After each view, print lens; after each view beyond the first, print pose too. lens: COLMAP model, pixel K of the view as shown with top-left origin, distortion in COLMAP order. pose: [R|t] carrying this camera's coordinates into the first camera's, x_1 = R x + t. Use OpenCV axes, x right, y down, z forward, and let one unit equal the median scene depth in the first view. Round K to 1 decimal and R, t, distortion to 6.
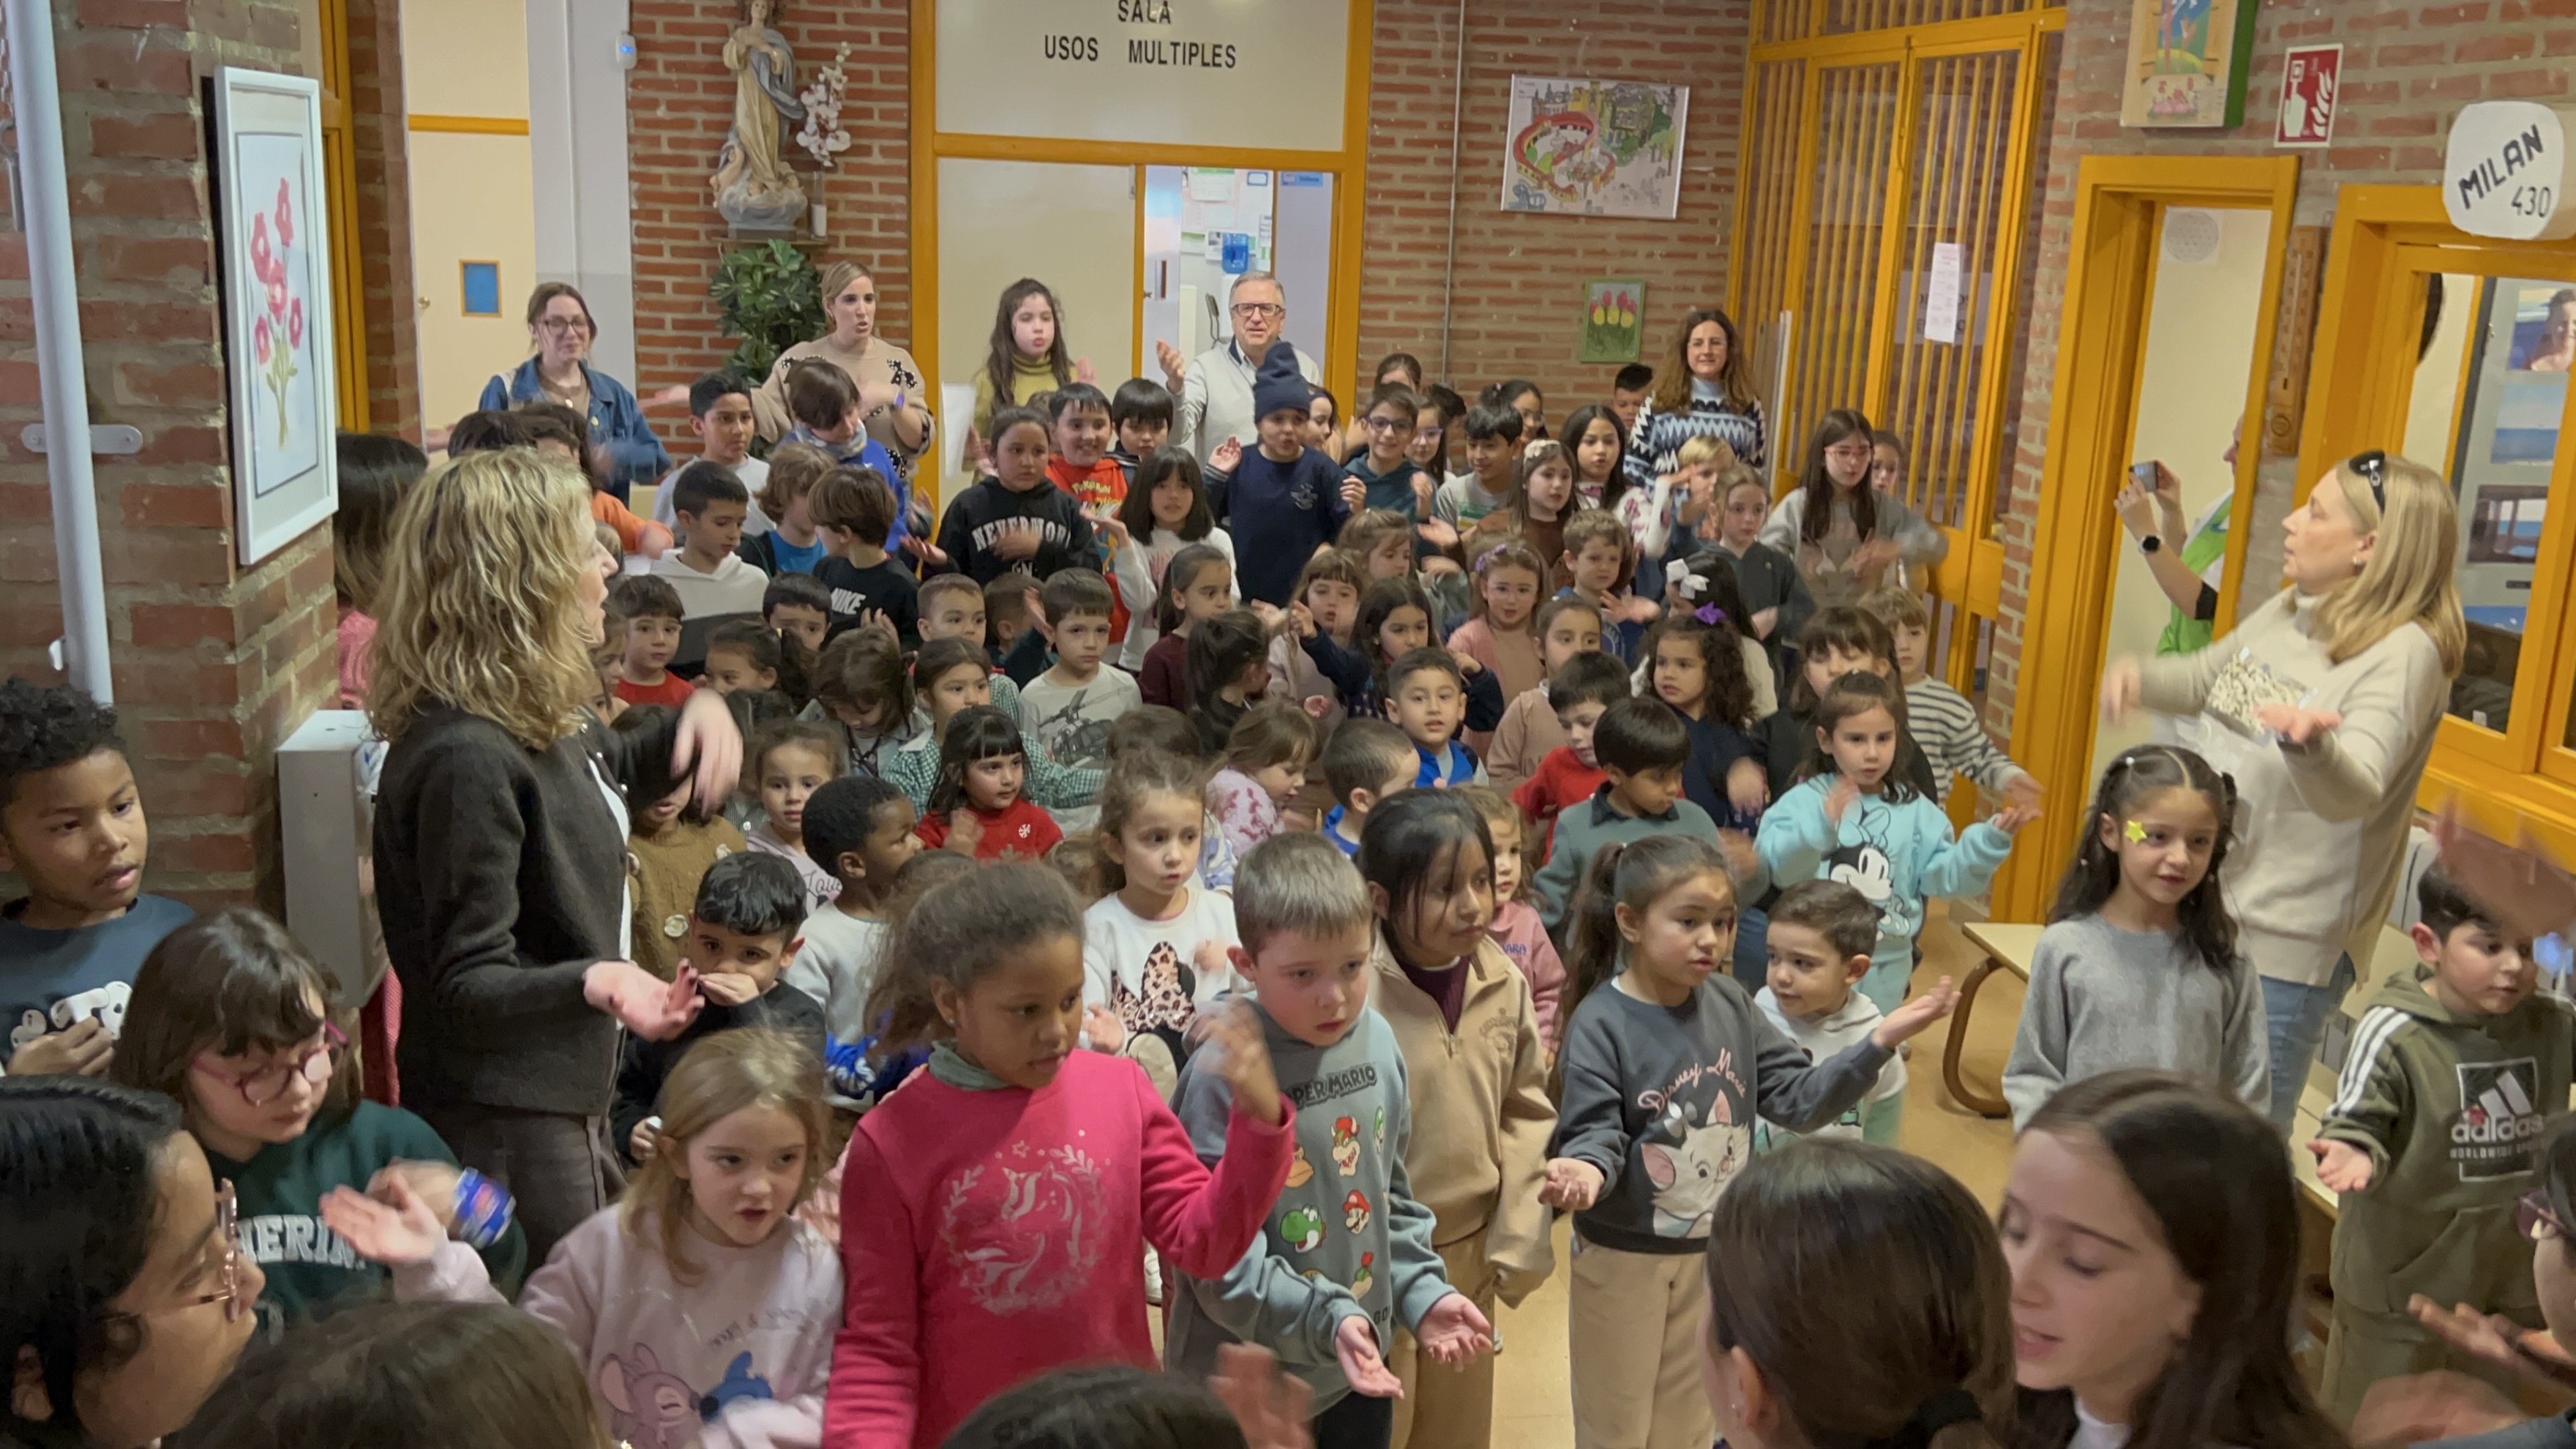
lens RADIAL K [[2329.1, 0, 1323.4], [0, 2329.1, 768.3], [0, 0, 1]] dist [0.083174, -0.151341]
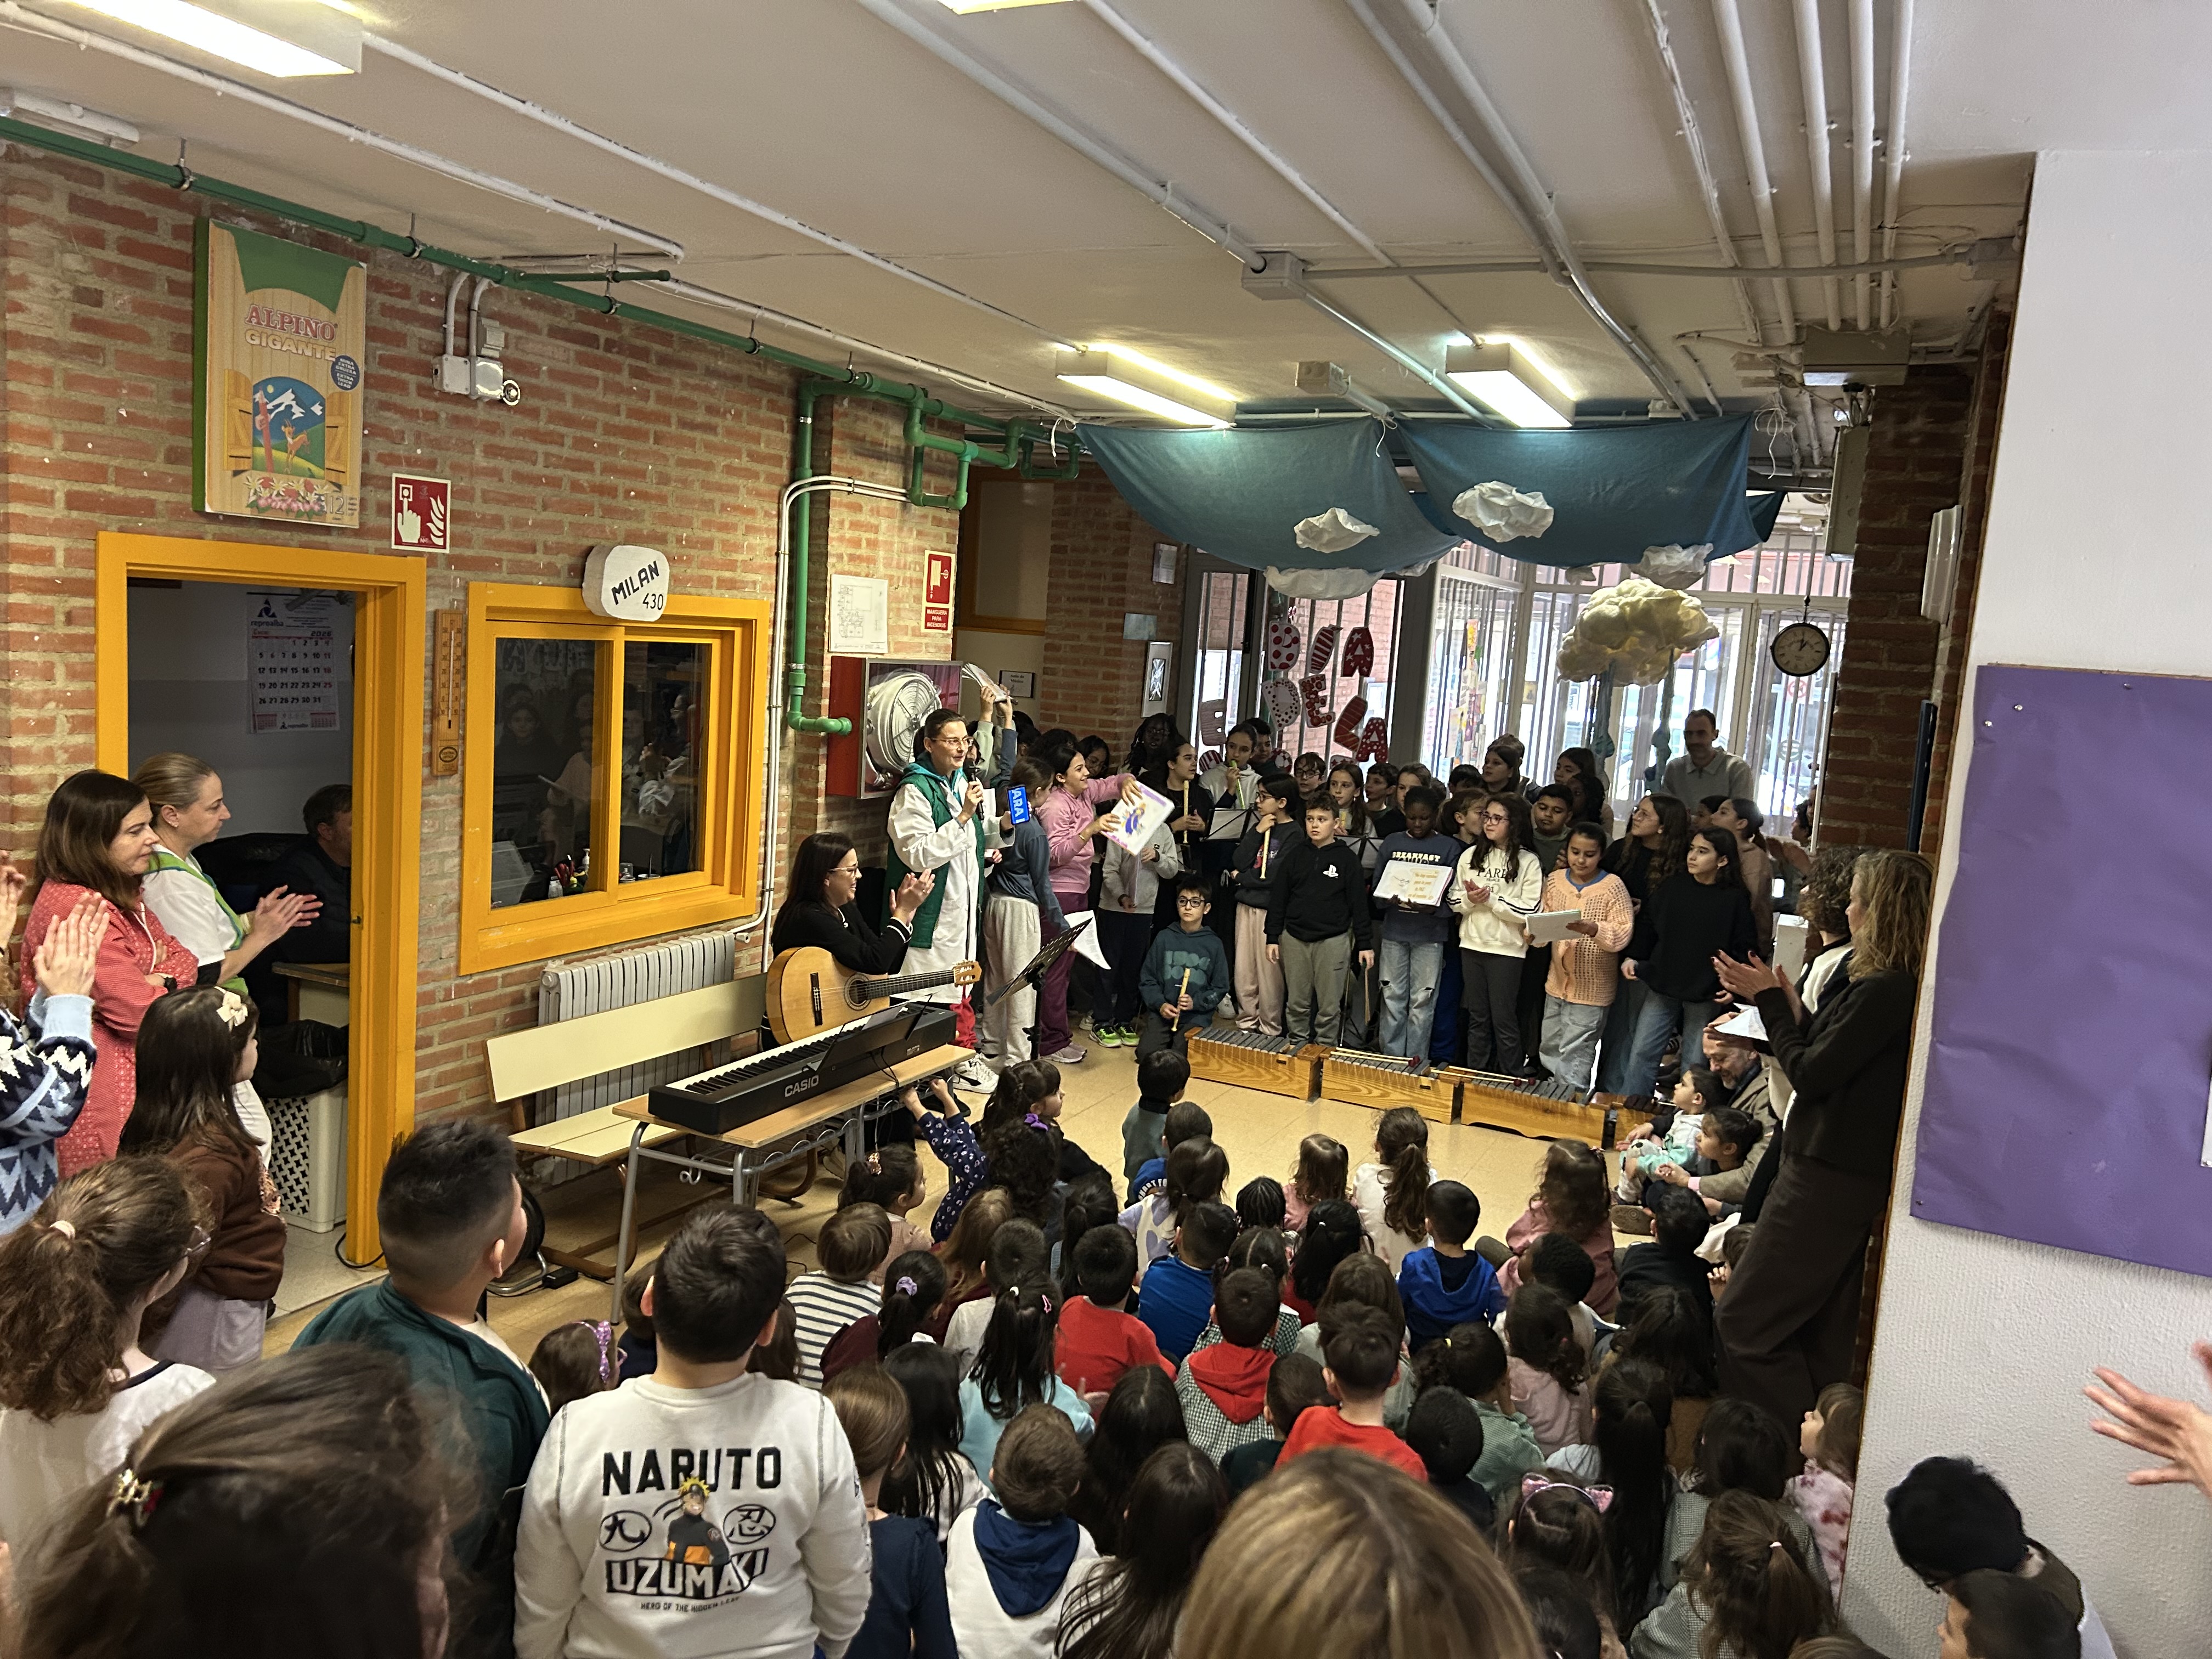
lens RADIAL K [[1633.1, 0, 1097.8], [0, 1633.1, 836.2], [0, 0, 1]] dist [0.149970, -0.364311]
pose [[-0.836560, -0.165409, 0.522310, -0.248554], [0.034227, 0.935696, 0.351143, -0.254185], [-0.546805, 0.311629, -0.777104, 0.929993]]
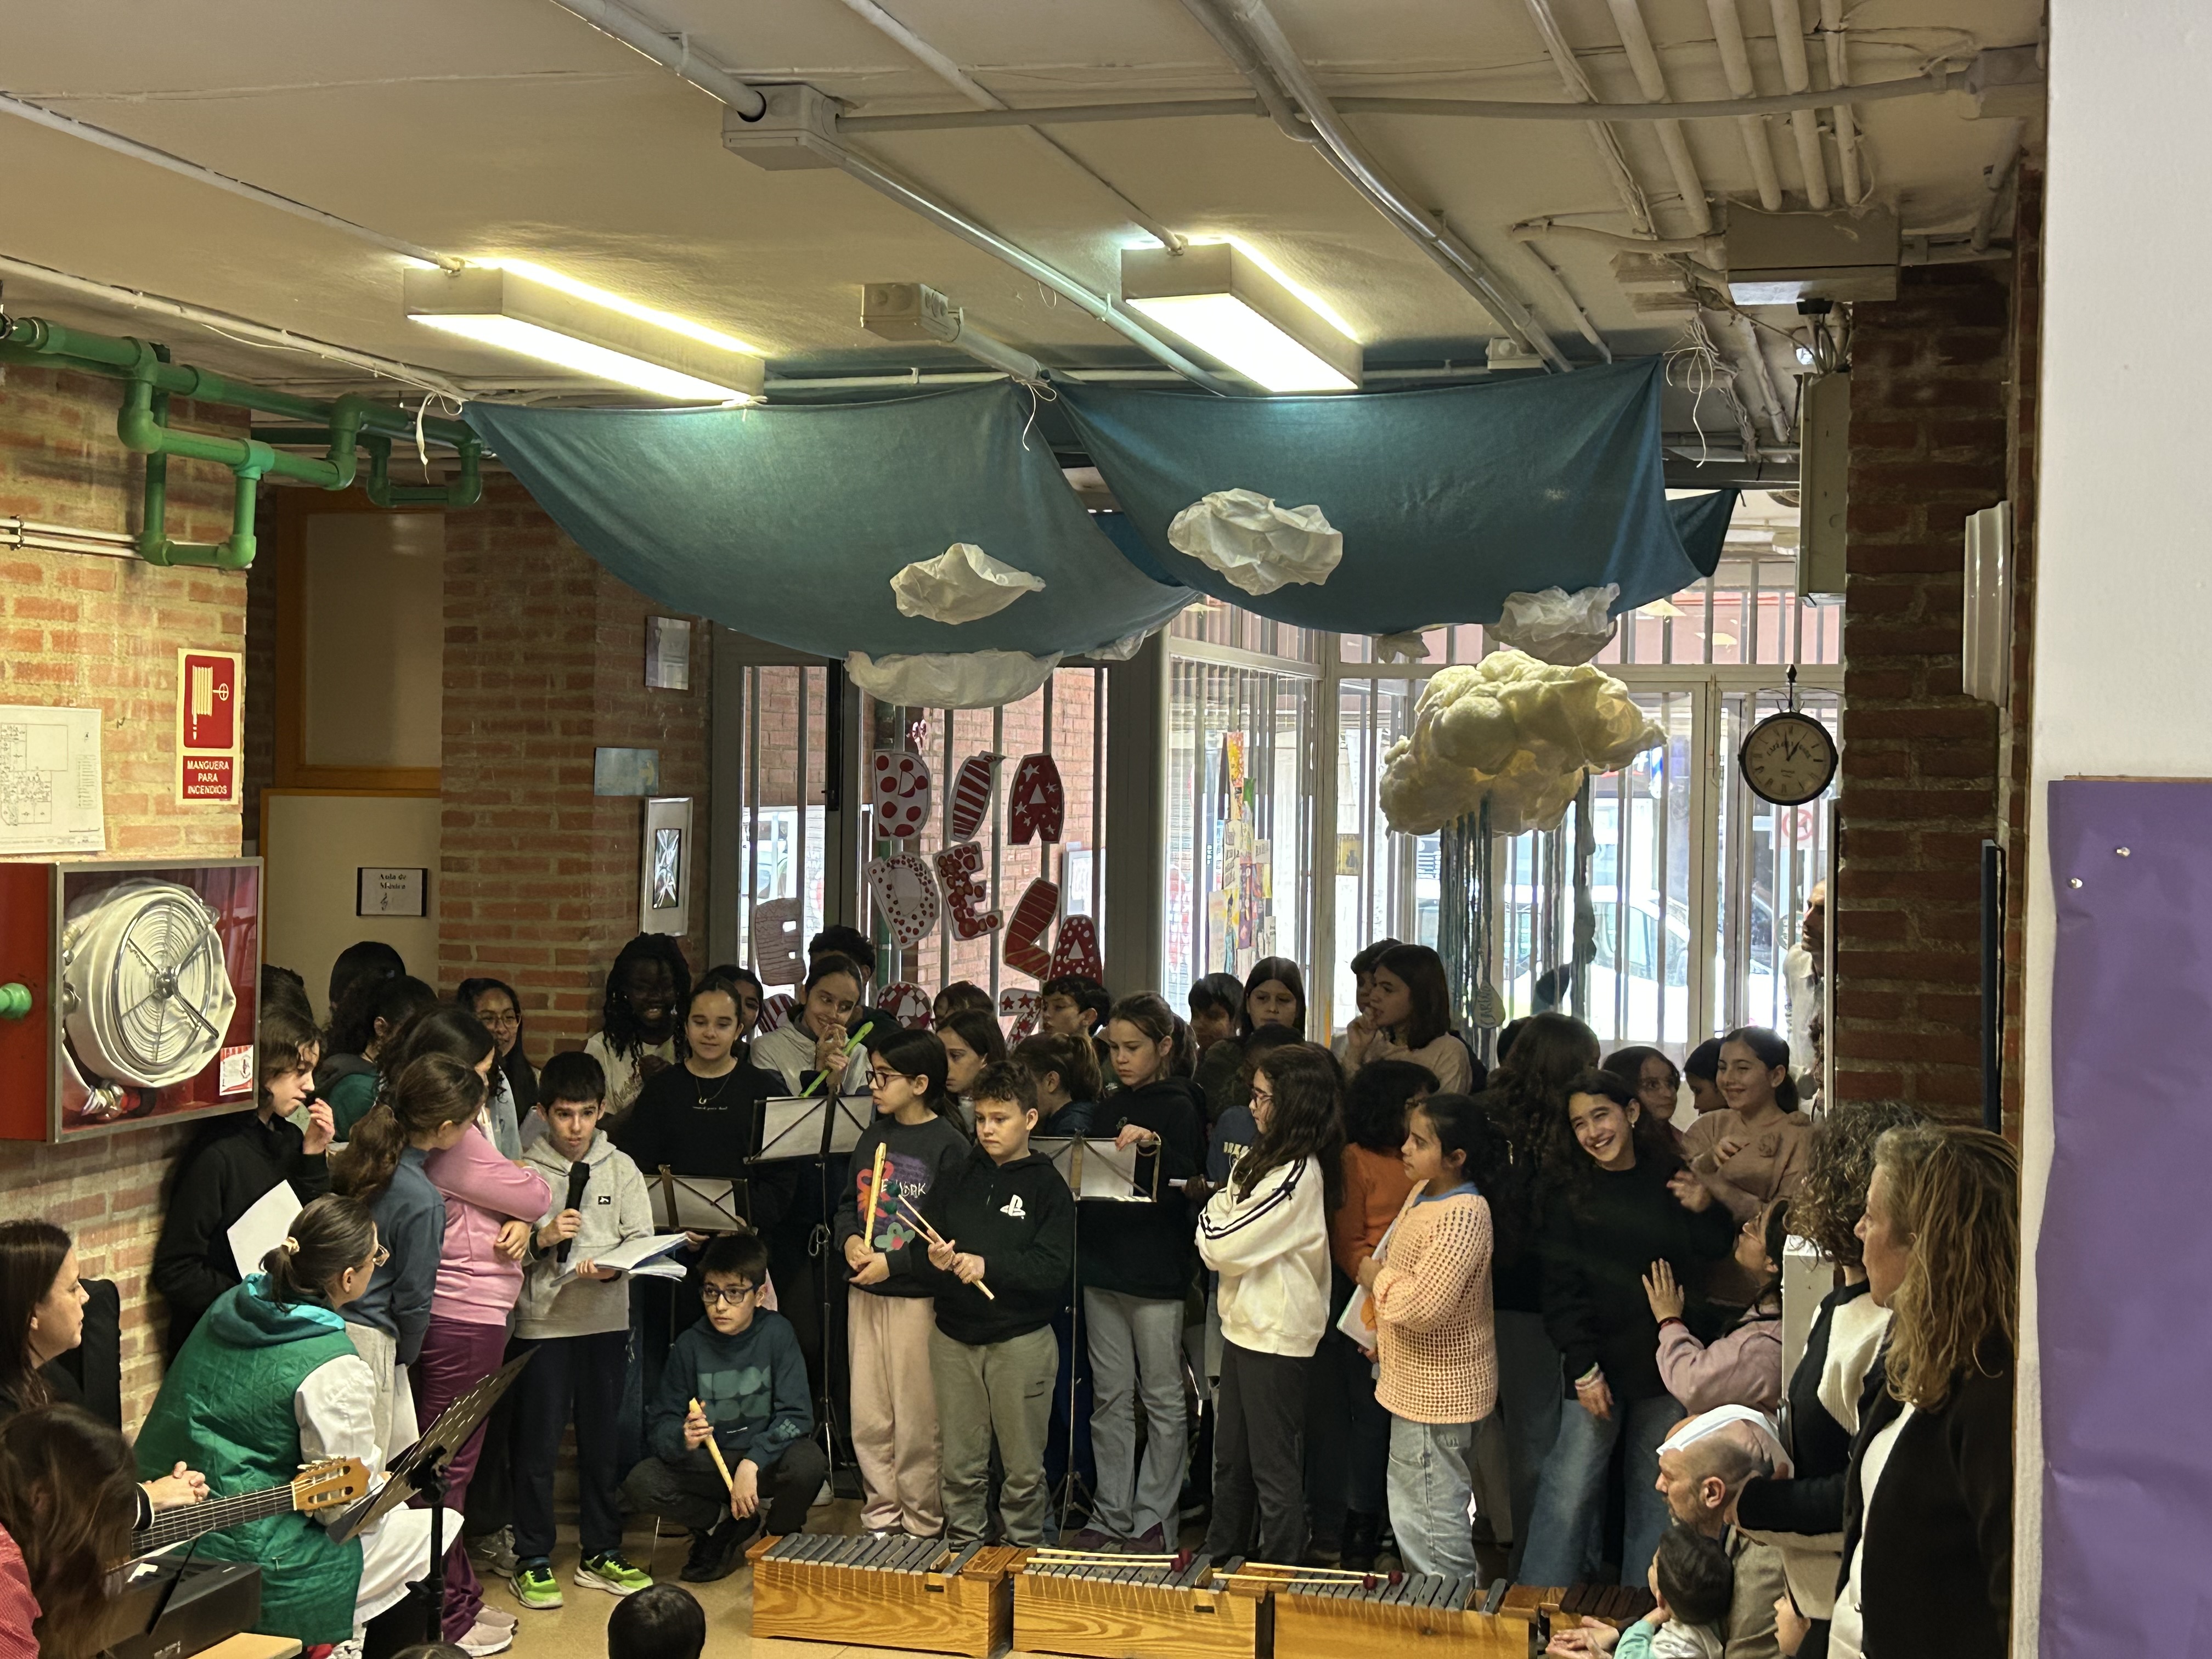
lens RADIAL K [[2987.5, 0, 1142.9], [0, 2987.5, 806.6], [0, 0, 1]] dist [0.214516, -0.789192]
pose [[-0.923991, -0.060080, 0.377665, -0.250861], [0.040334, 0.966762, 0.252475, -0.250247], [-0.380281, 0.248517, -0.890857, 0.905439]]
